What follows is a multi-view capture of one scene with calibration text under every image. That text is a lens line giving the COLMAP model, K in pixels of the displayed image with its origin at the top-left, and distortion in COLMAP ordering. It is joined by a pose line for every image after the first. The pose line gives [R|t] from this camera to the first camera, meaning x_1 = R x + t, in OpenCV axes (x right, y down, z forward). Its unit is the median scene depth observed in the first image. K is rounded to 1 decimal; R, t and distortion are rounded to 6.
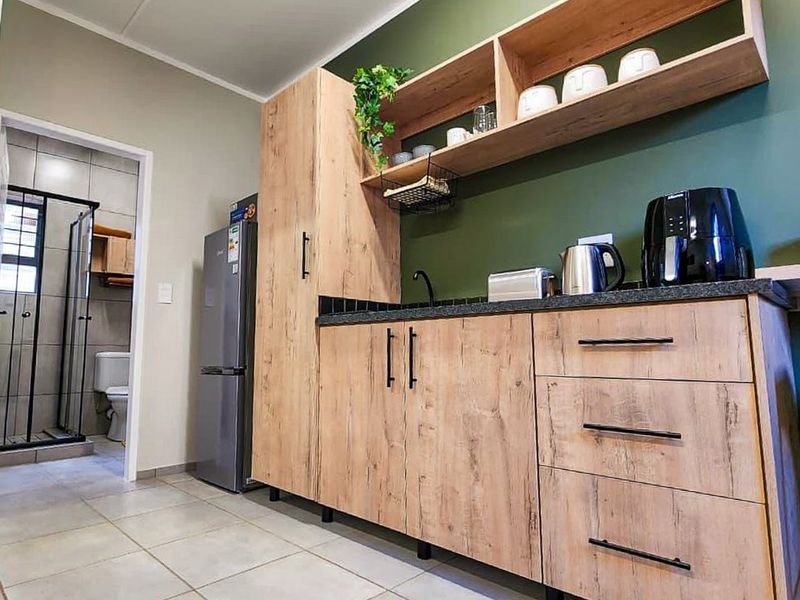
lens RADIAL K [[482.5, 0, 363.0], [0, 482.5, 300.6], [0, 0, 1]] dist [-0.000347, 0.000452]
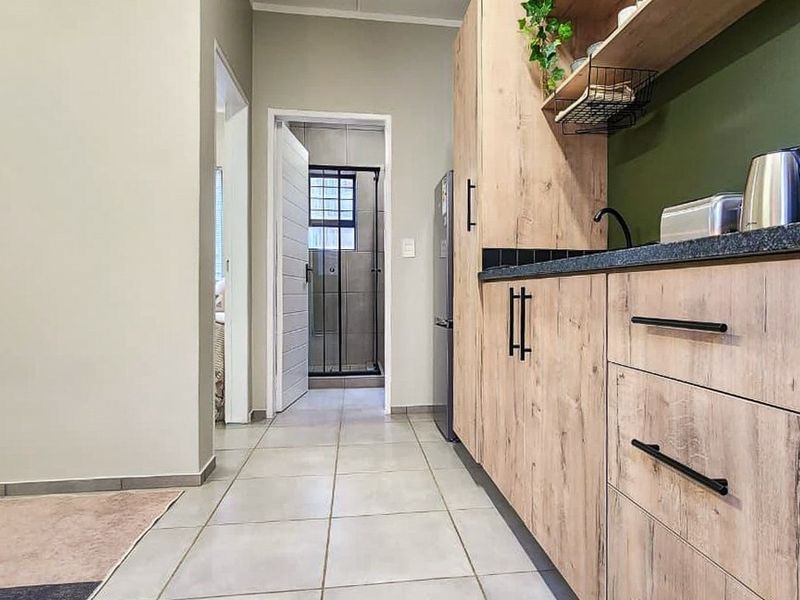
lens RADIAL K [[495.0, 0, 416.1], [0, 495.0, 292.6], [0, 0, 1]] dist [-0.002999, -0.001708]
pose [[0.808721, -0.000966, -0.588192, 0.369342], [0.065757, 0.993878, 0.088779, -0.019165], [0.584506, -0.110475, 0.803833, 0.170170]]
